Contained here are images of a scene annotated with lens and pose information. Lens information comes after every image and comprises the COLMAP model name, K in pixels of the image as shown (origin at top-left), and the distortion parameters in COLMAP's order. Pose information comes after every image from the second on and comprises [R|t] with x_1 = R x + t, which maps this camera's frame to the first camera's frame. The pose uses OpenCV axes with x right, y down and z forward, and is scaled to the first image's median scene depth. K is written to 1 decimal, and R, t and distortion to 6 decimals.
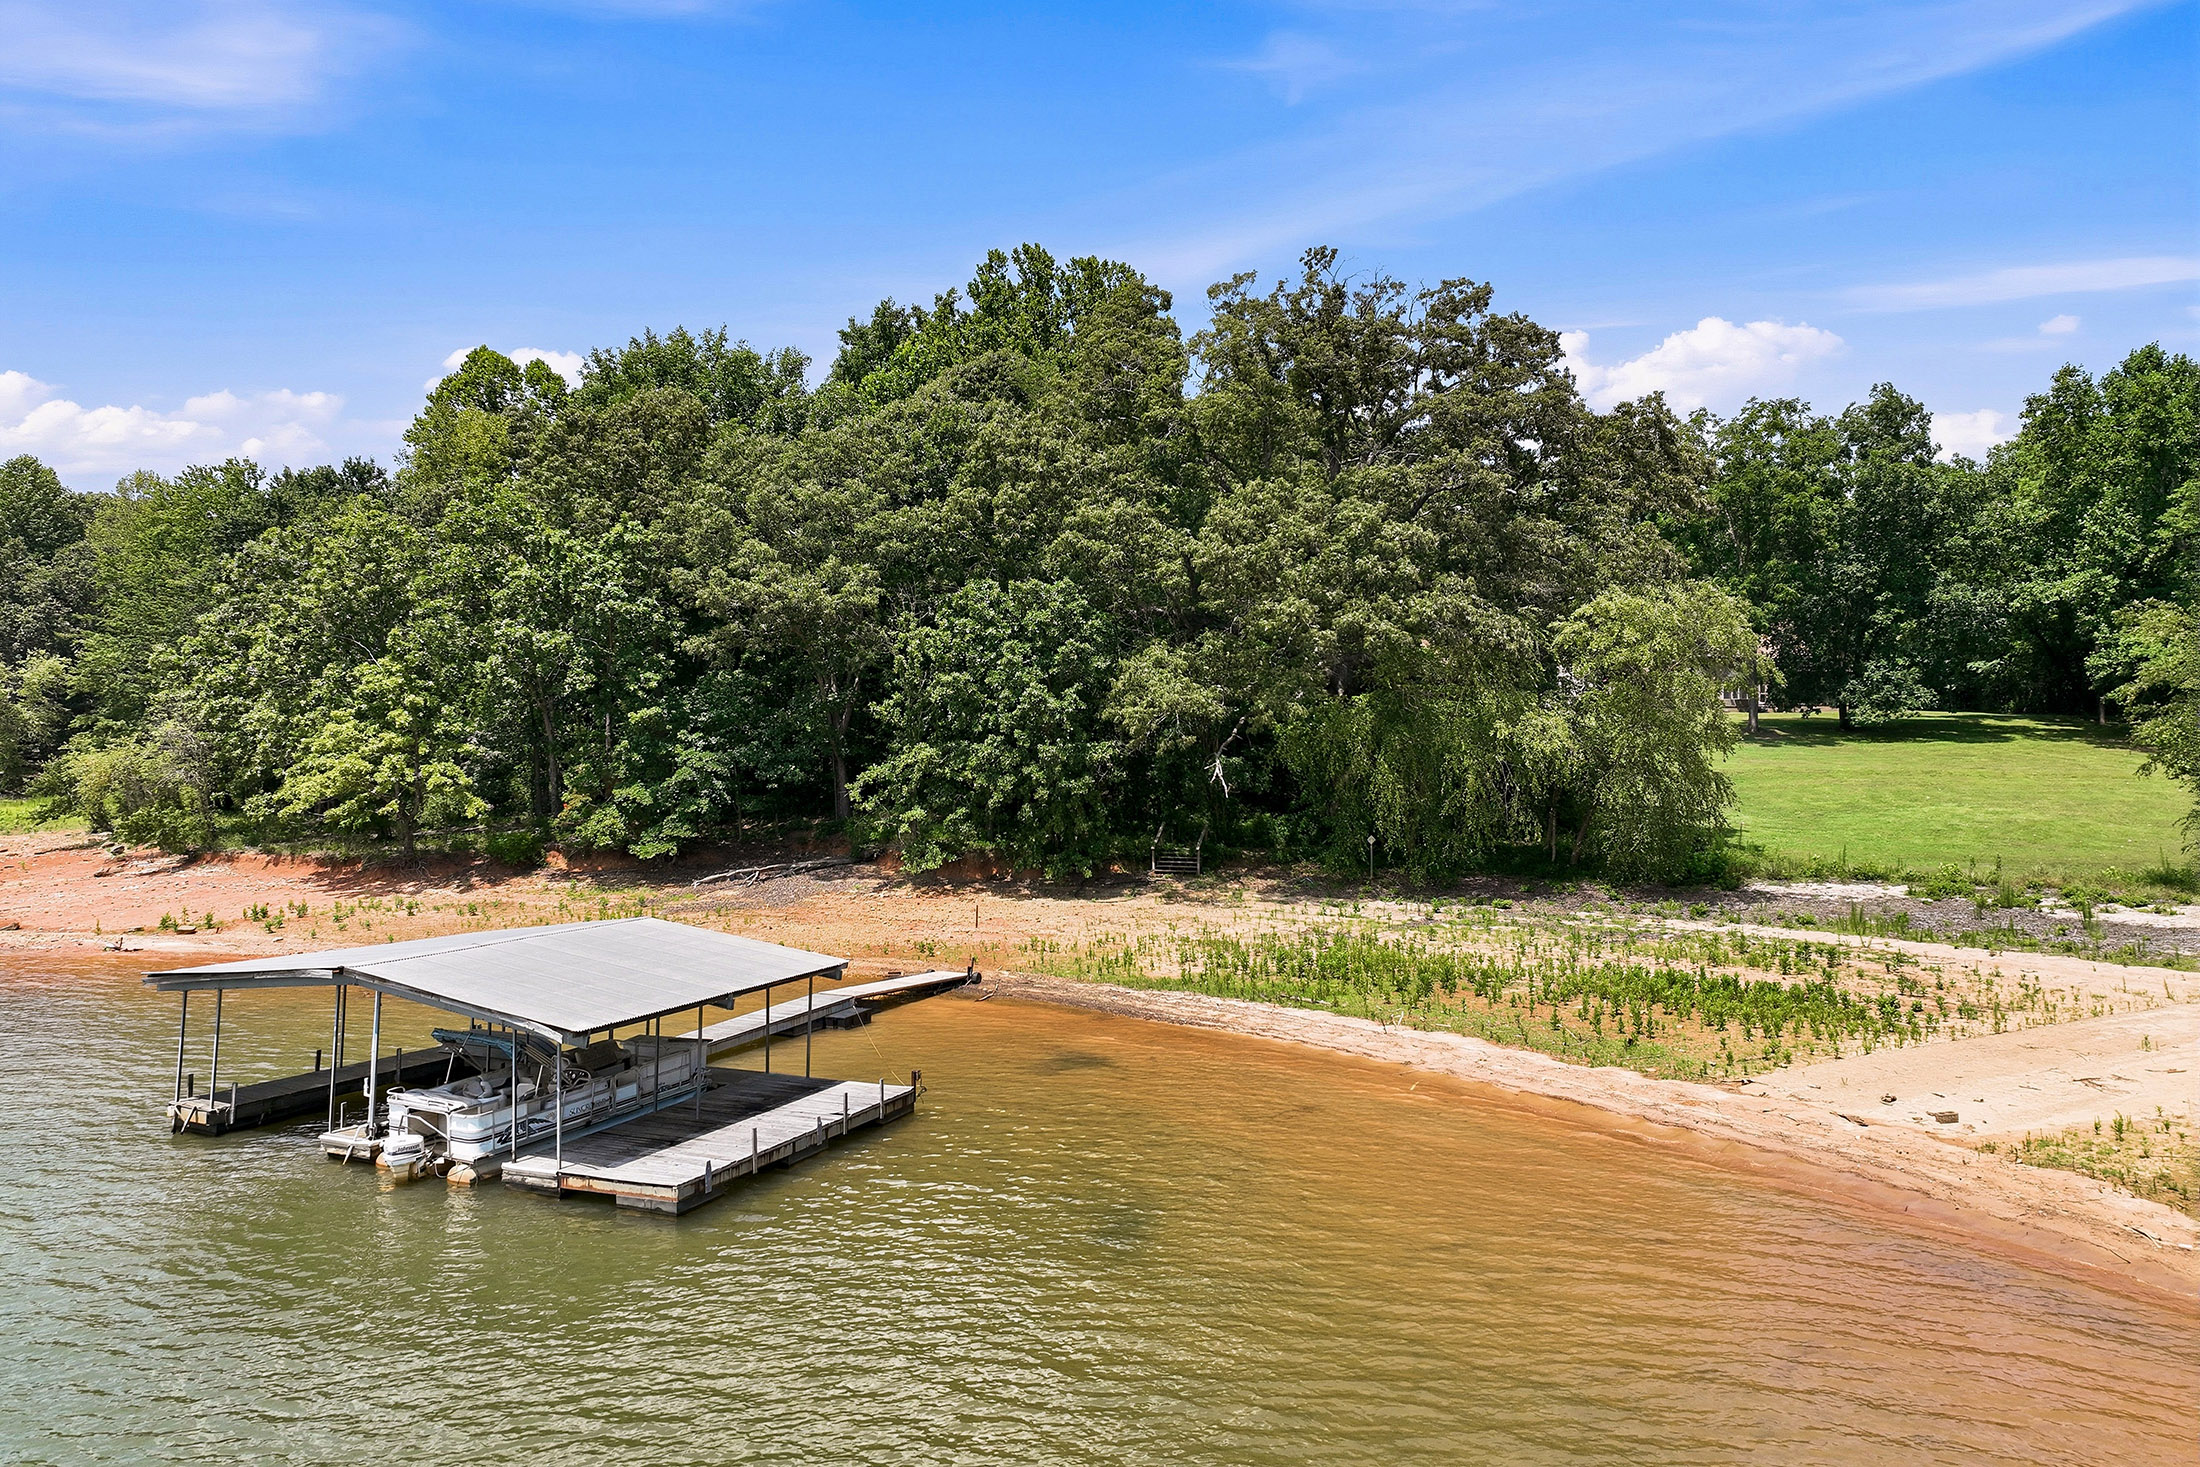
lens RADIAL K [[1617.5, 0, 1101.3], [0, 1617.5, 654.8], [0, 0, 1]] dist [0.000232, 0.008236]
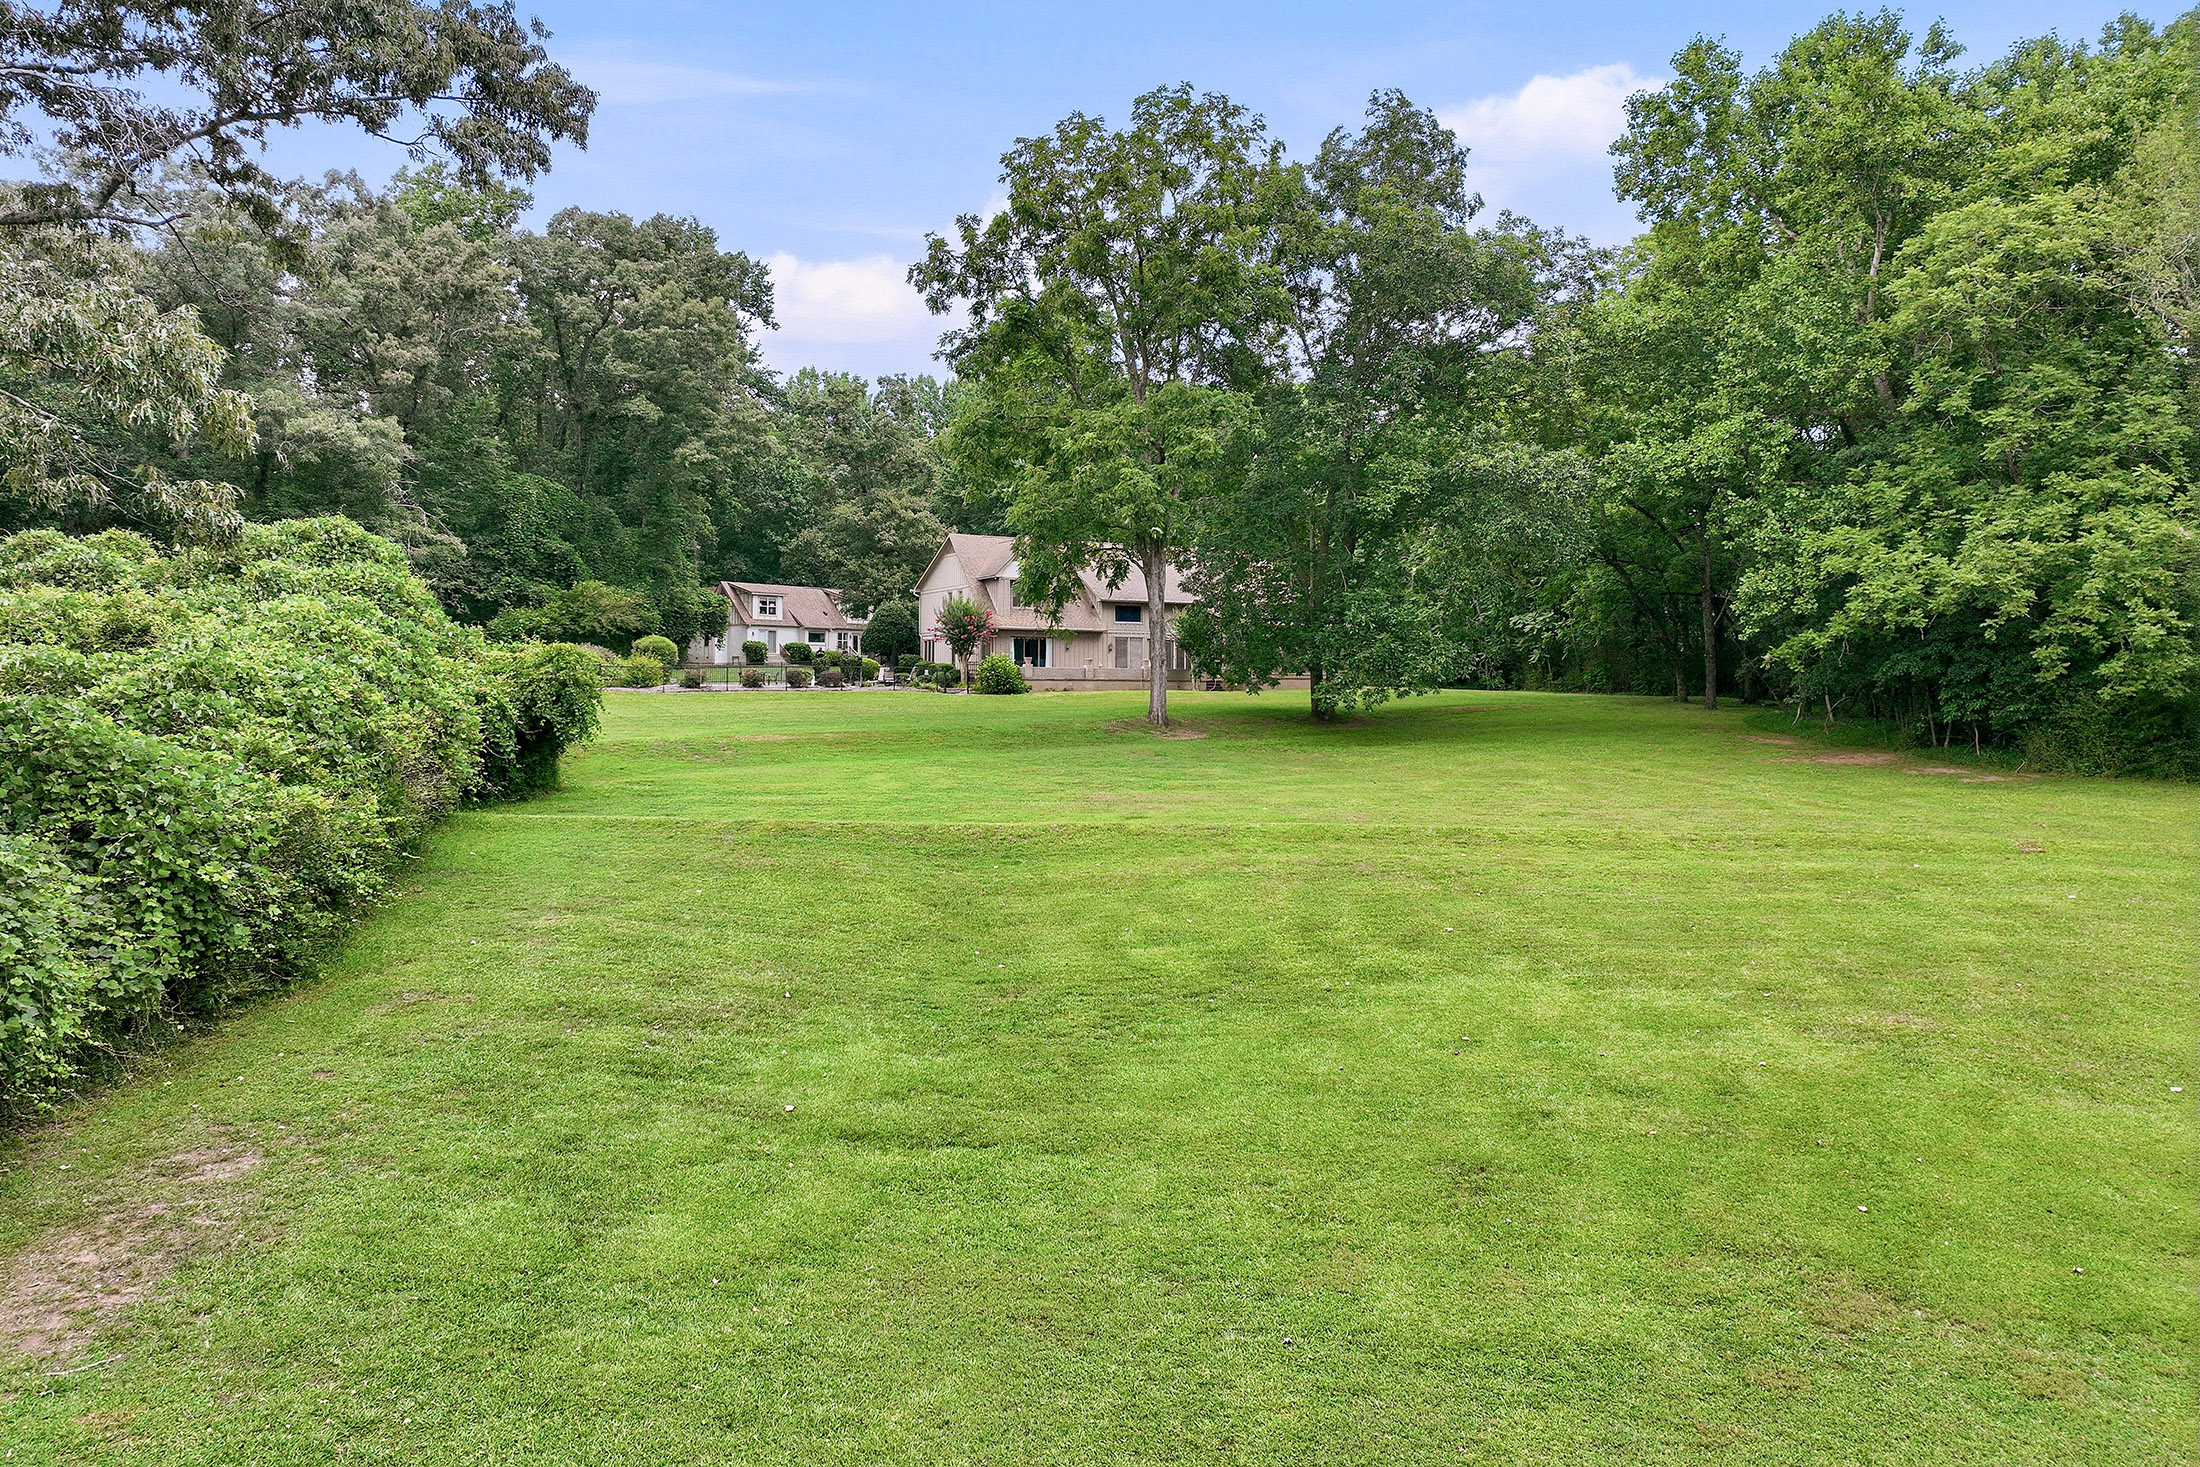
lens RADIAL K [[1617.5, 0, 1101.3], [0, 1617.5, 654.8], [0, 0, 1]] dist [0.000232, 0.008236]
pose [[0.966650, -0.024554, 0.254920, 0.266199], [0.016562, 0.999303, 0.033449, 0.005378], [-0.255563, -0.028111, 0.966384, 0.531808]]
